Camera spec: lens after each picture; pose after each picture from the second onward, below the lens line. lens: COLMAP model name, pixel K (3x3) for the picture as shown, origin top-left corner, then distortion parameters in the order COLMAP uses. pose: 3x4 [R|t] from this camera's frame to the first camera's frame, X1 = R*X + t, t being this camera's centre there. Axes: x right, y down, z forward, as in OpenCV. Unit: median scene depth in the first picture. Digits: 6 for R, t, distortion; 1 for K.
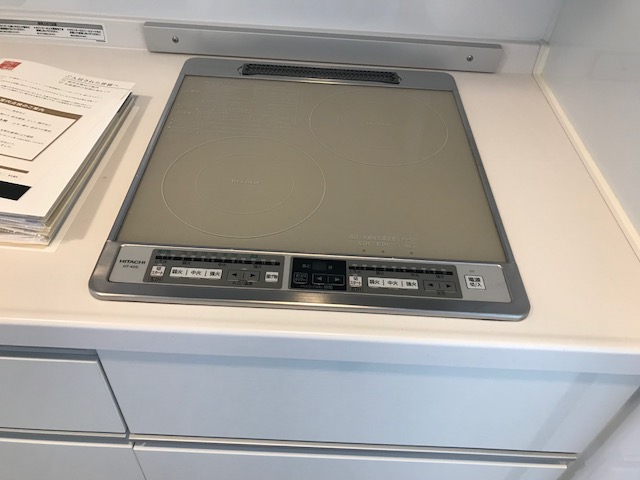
lens RADIAL K [[528.9, 0, 320.6], [0, 528.9, 240.9], [0, 0, 1]] dist [0.006294, -0.002099]
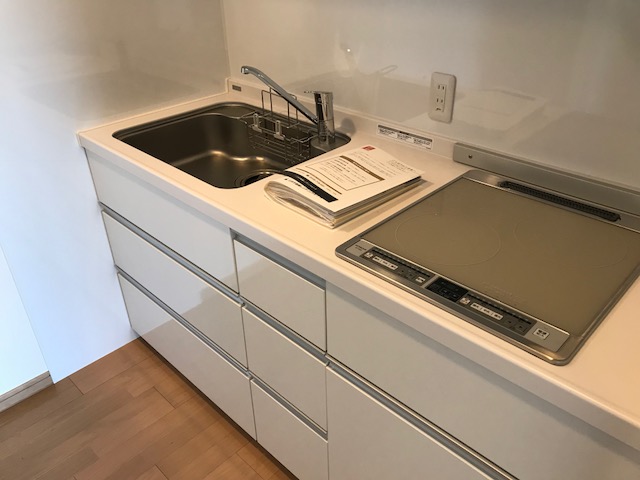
lens RADIAL K [[528.9, 0, 319.9], [0, 528.9, 239.8], [0, 0, 1]] dist [0.006294, -0.002099]
pose [[0.732011, 0.293392, -0.614882, 0.651556], [-0.428258, 0.900076, -0.080364, 0.218366], [0.529863, 0.322155, 0.784514, -0.525526]]
